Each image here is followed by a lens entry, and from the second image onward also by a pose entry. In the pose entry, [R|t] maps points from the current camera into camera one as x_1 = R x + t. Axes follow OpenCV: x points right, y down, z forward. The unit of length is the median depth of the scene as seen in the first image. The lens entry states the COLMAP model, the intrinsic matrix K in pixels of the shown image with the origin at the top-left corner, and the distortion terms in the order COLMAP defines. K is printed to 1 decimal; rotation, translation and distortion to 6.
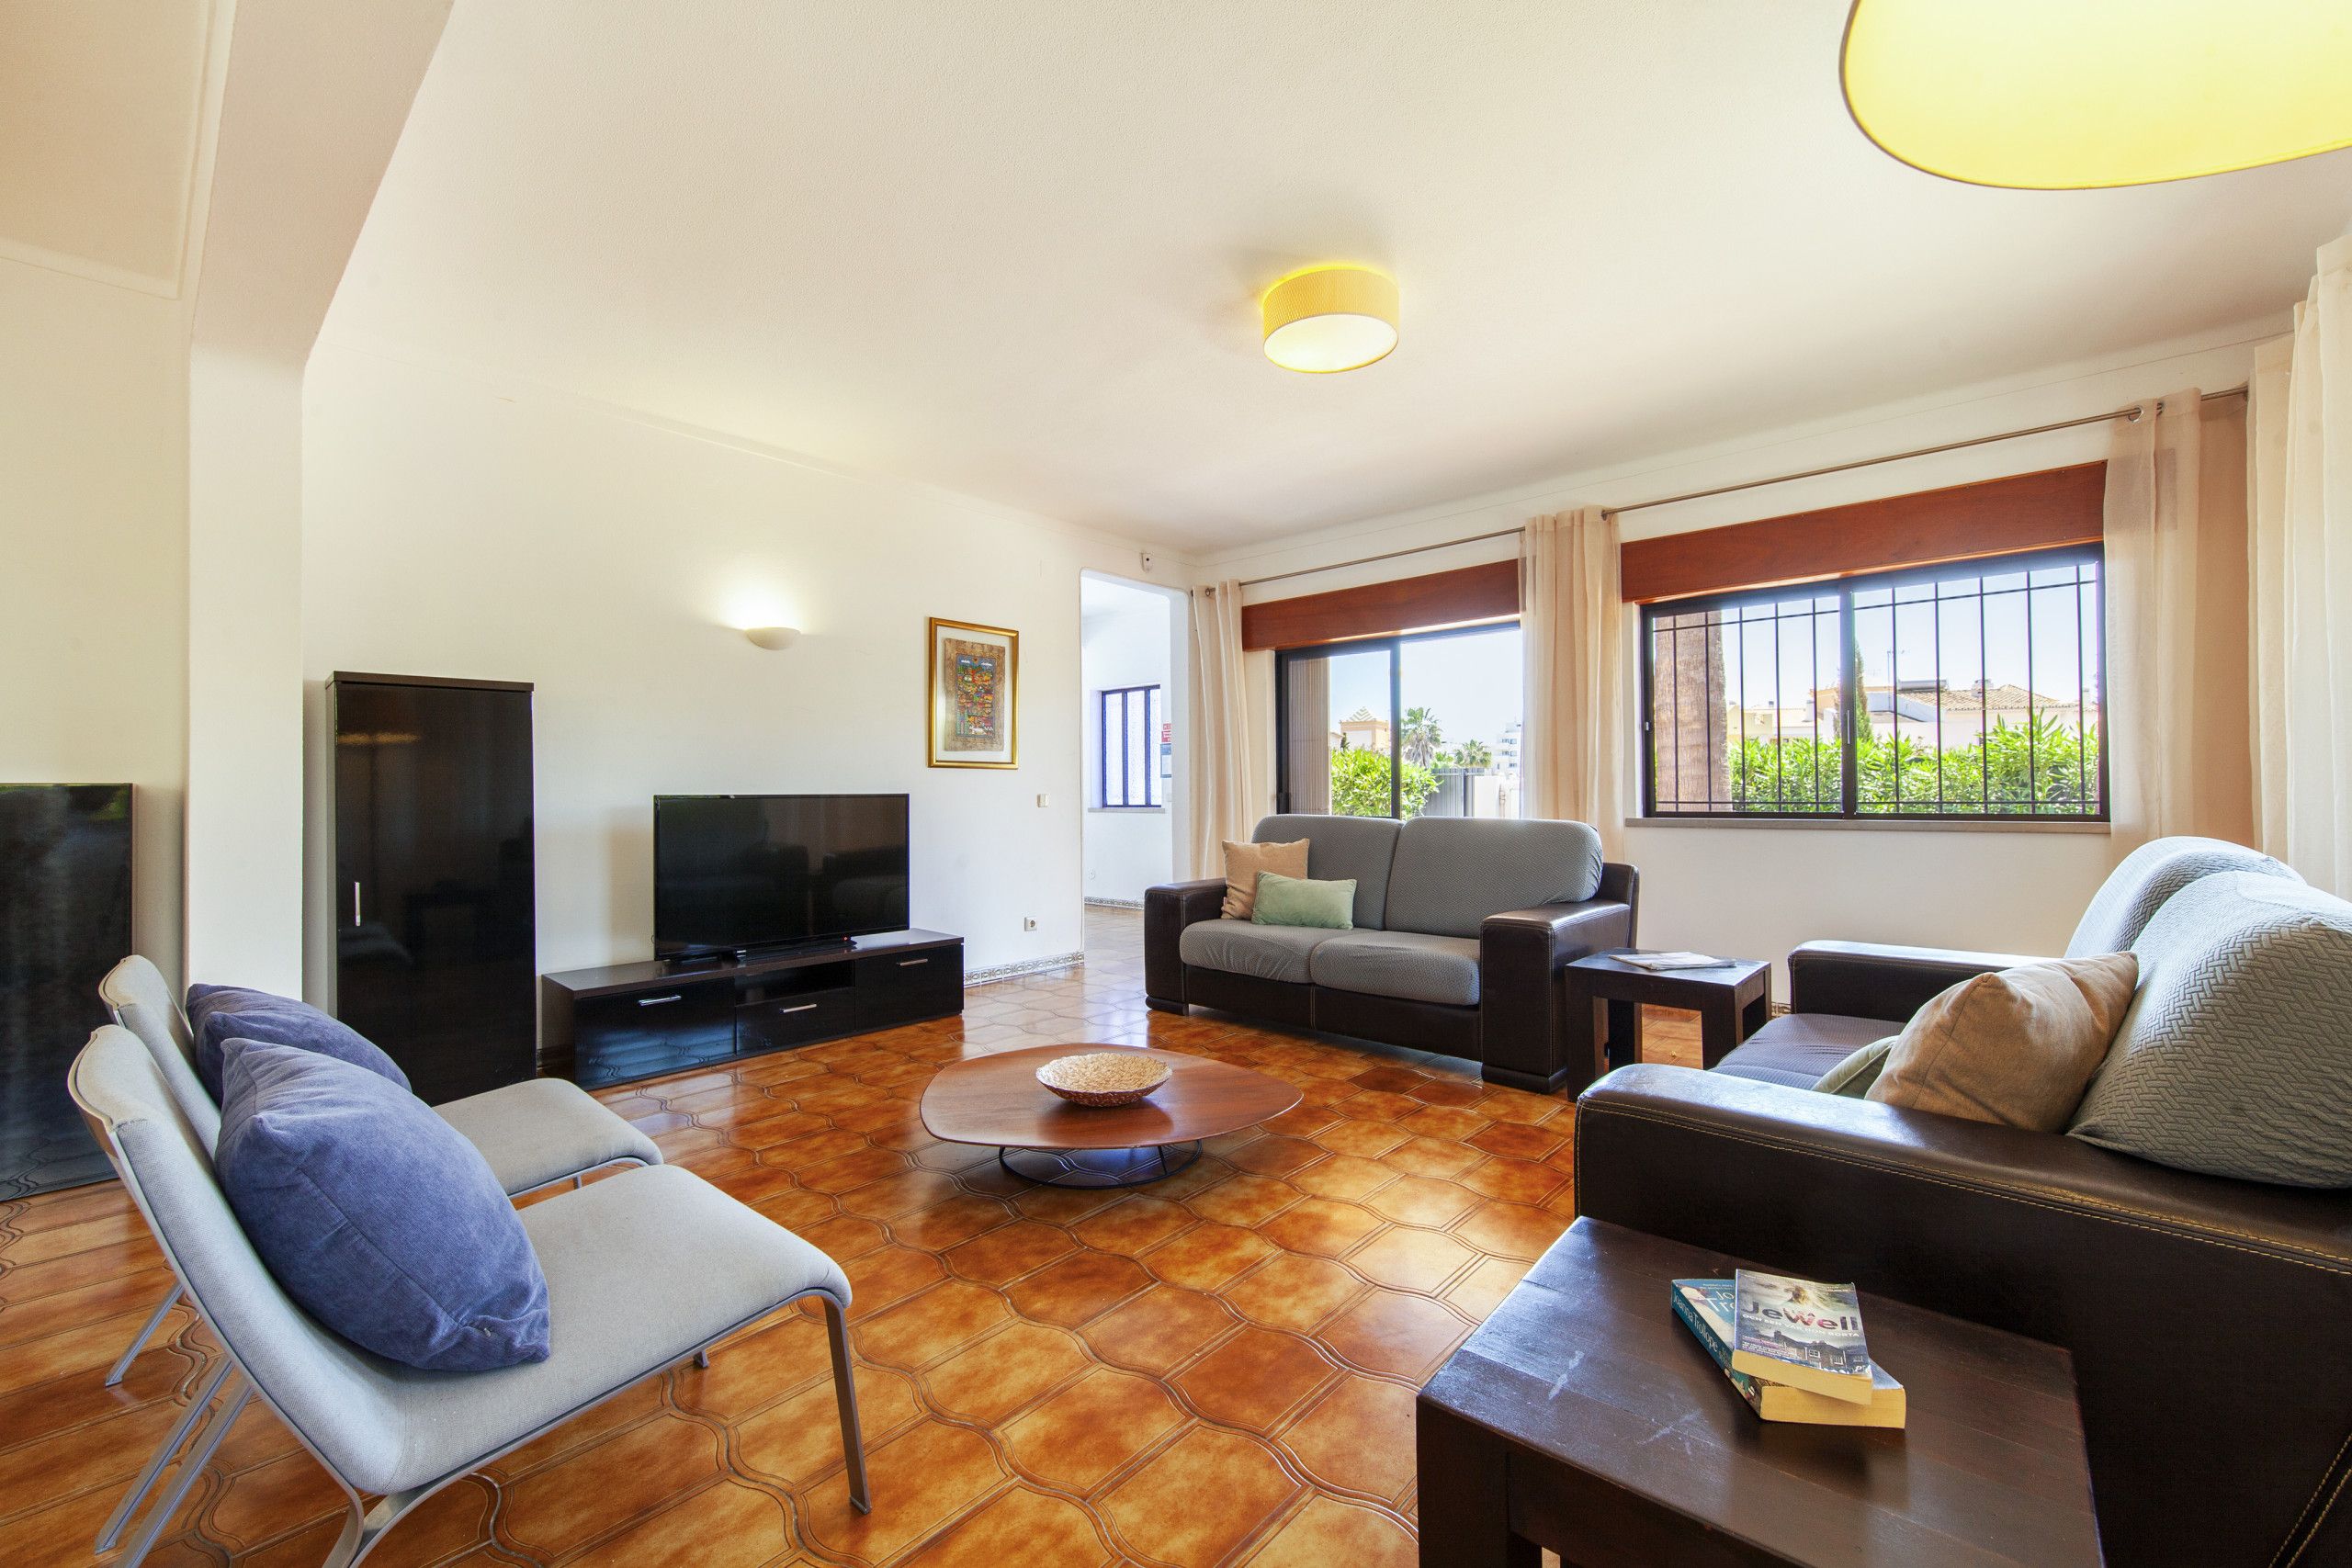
lens RADIAL K [[1013.6, 0, 1178.1], [0, 1013.6, 784.8], [0, 0, 1]] dist [0.002441, 0.000194]
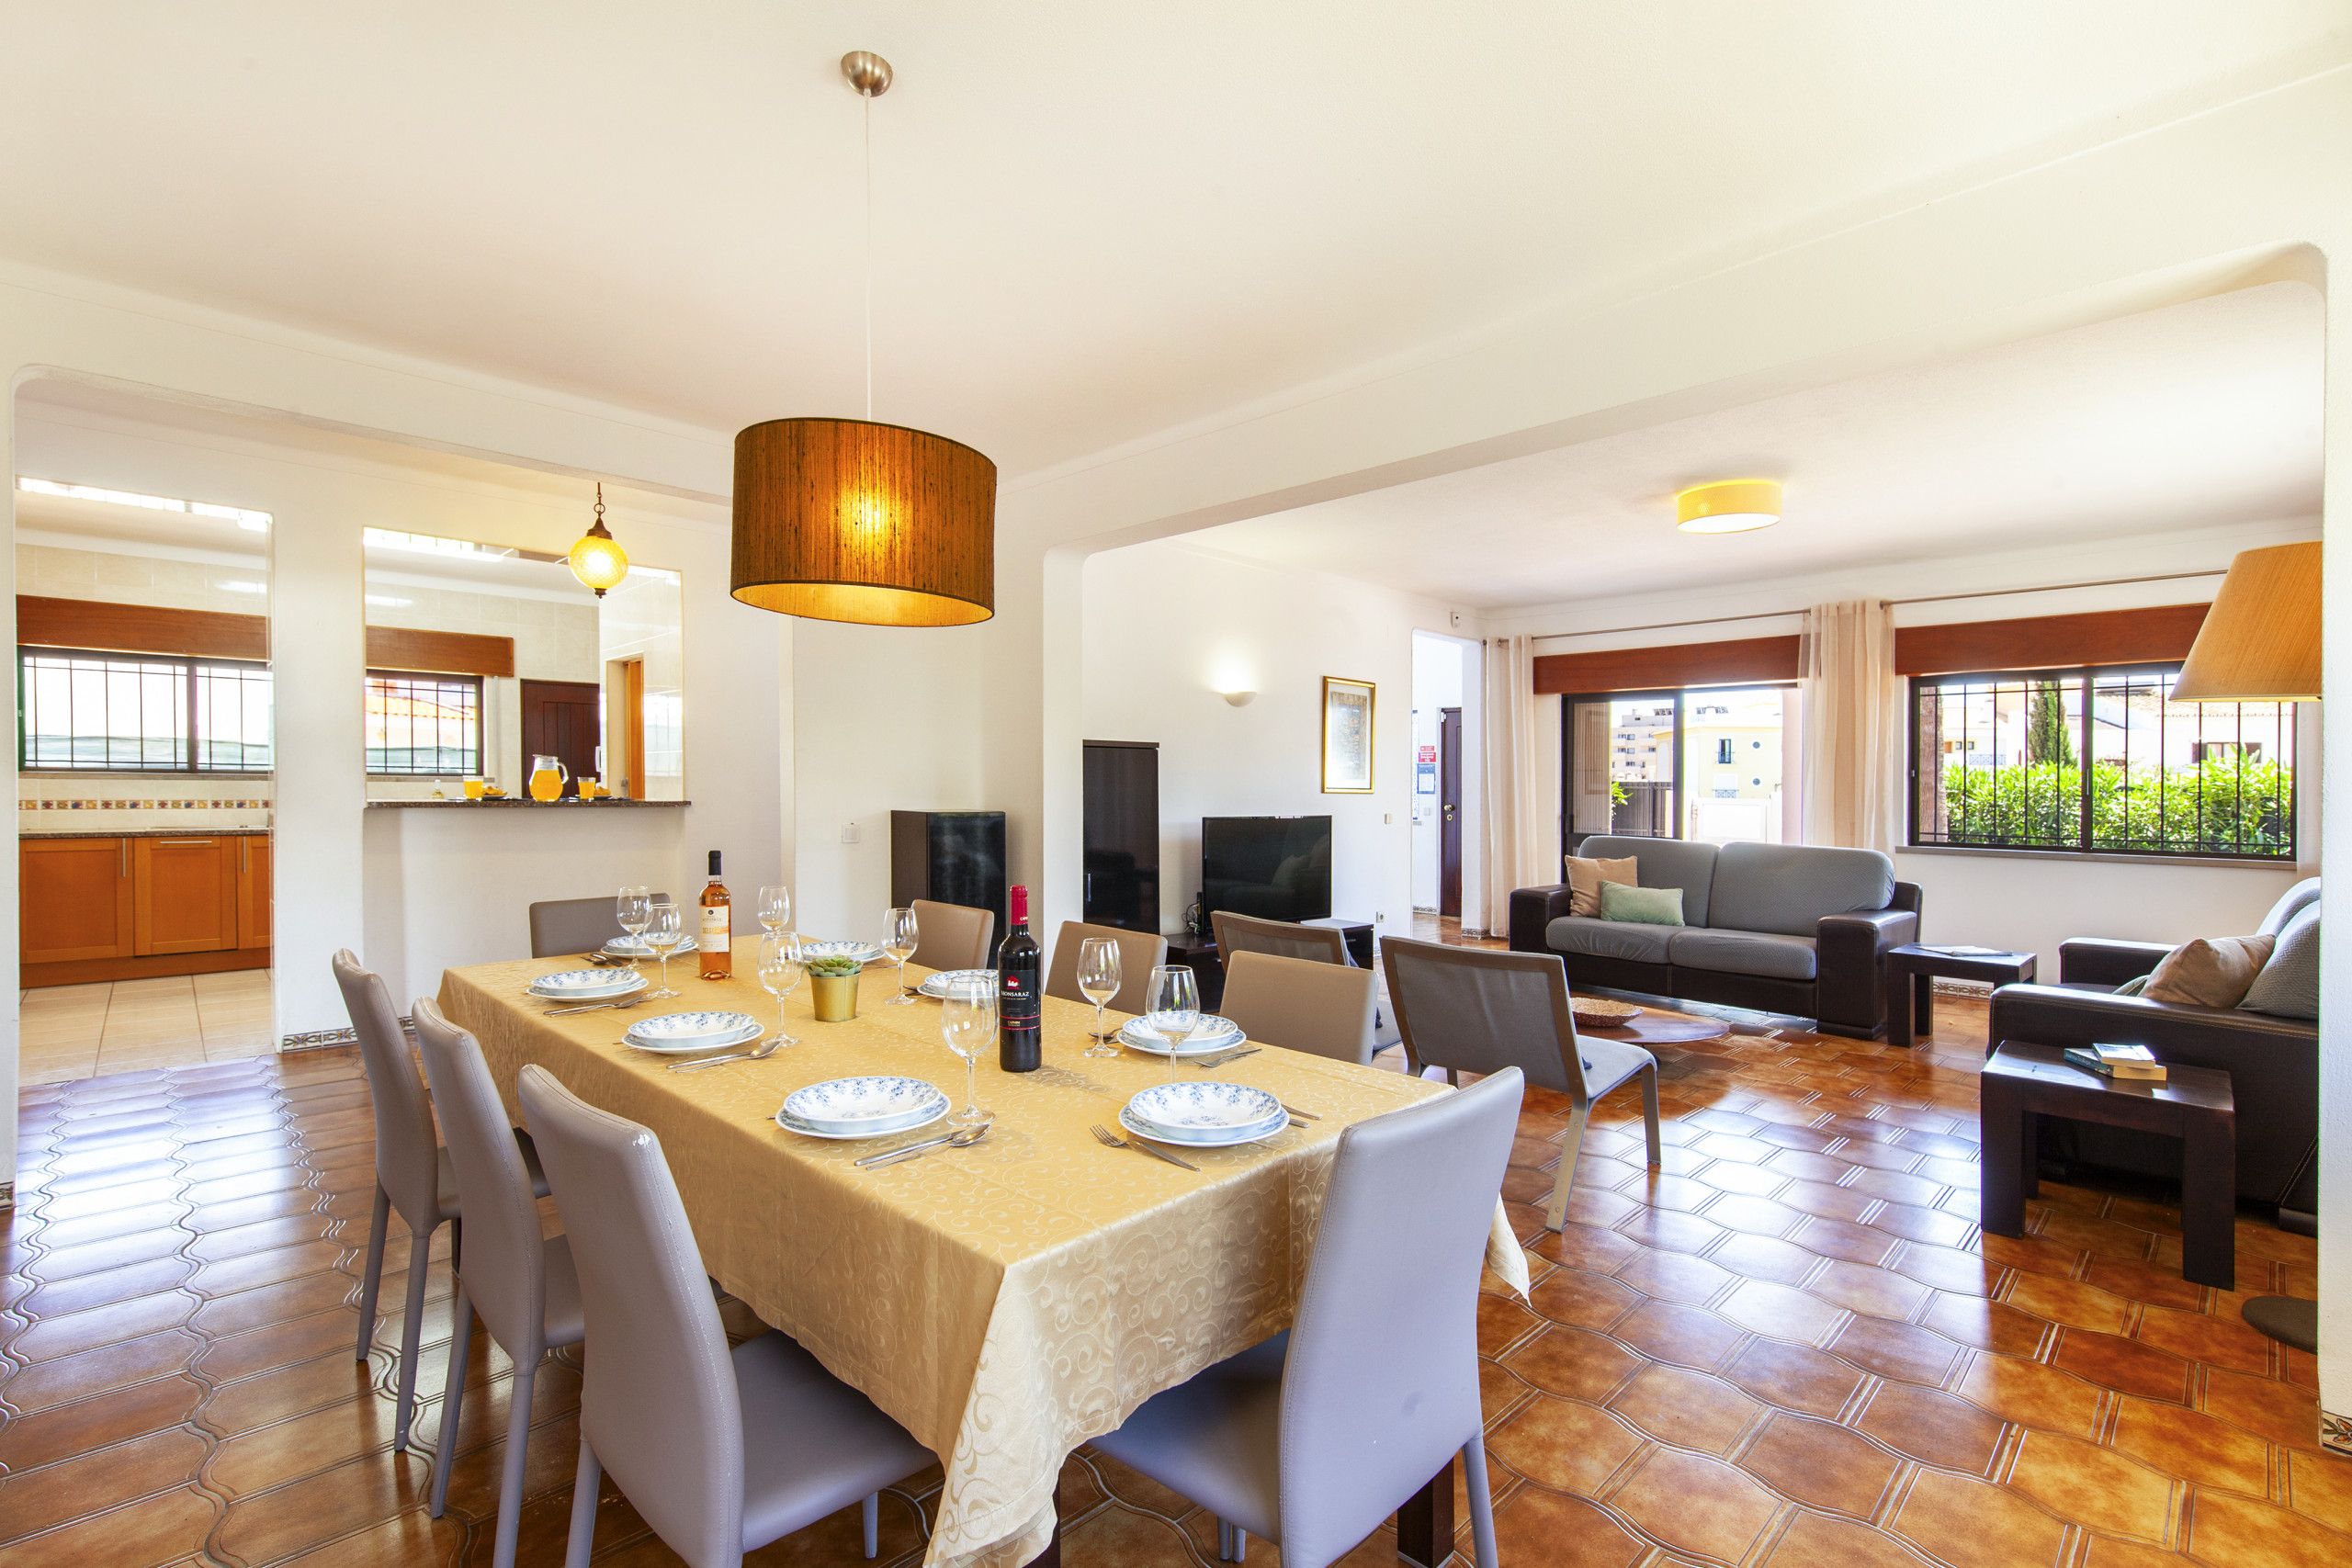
lens RADIAL K [[1088.4, 0, 1174.3], [0, 1088.4, 785.1], [0, 0, 1]] dist [-0.002083, -0.000477]
pose [[0.996268, 0.019376, -0.084115, -0.343968], [-0.019031, 0.999807, 0.004909, -0.032949], [0.084194, -0.003290, 0.996444, -0.430243]]
